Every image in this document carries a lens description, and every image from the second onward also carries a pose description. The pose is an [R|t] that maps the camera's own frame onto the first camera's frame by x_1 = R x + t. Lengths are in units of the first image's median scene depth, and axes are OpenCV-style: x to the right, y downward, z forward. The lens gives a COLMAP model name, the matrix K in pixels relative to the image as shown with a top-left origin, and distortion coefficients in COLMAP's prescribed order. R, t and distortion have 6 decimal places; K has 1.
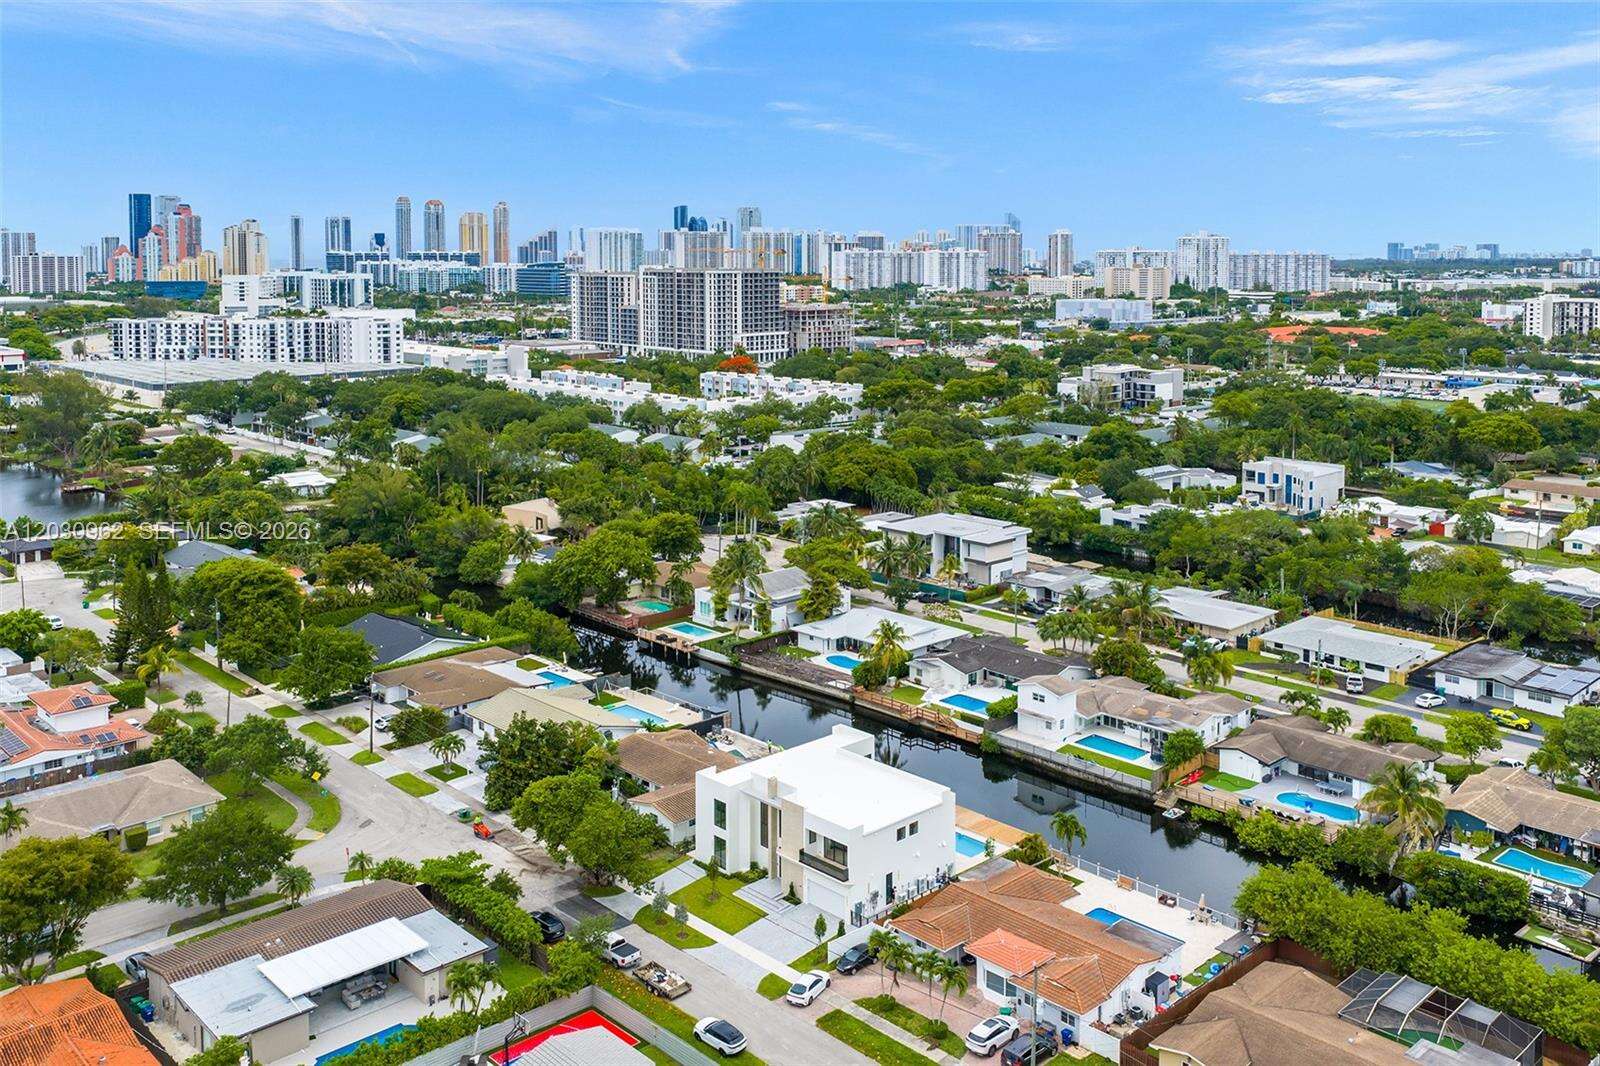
lens RADIAL K [[1354.1, 0, 795.7], [0, 1354.1, 524.2], [0, 0, 1]] dist [0.021477, -0.043828]
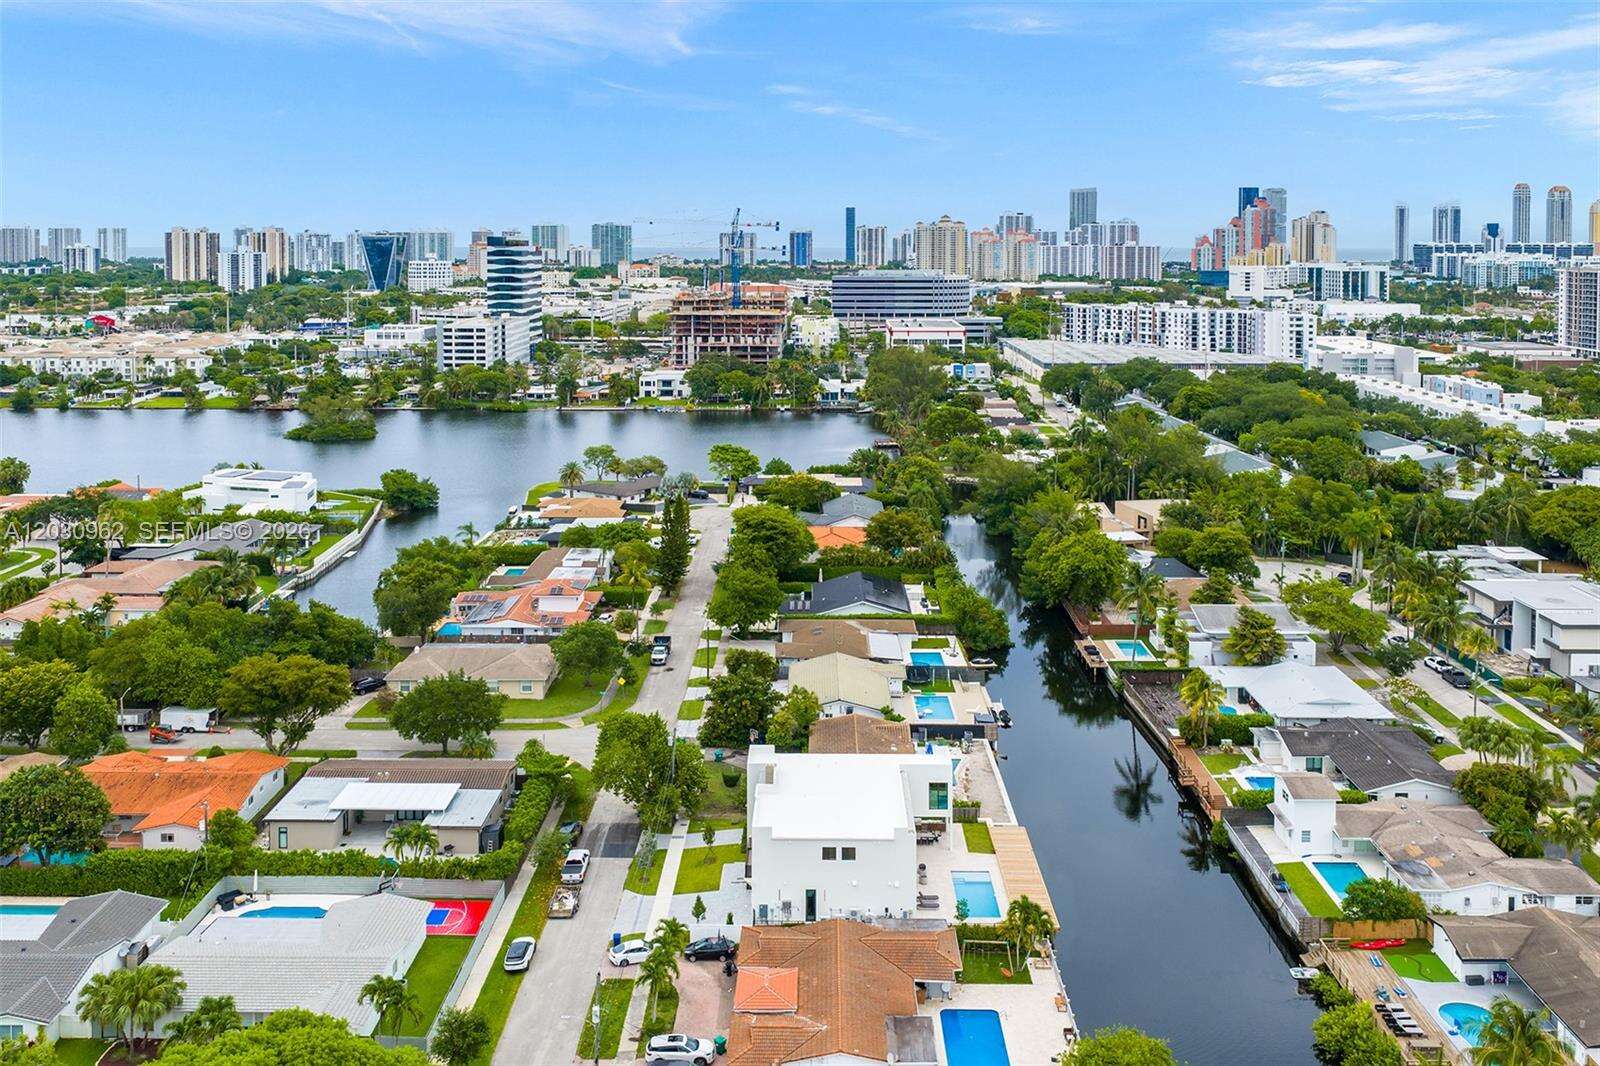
lens RADIAL K [[1354.1, 0, 797.6], [0, 1354.1, 528.9], [0, 0, 1]] dist [0.021477, -0.043828]
pose [[0.721818, 0.145324, -0.676654, 0.114666], [-0.138790, 0.988239, 0.064188, -0.009524], [0.678024, 0.047581, 0.733498, 0.046377]]
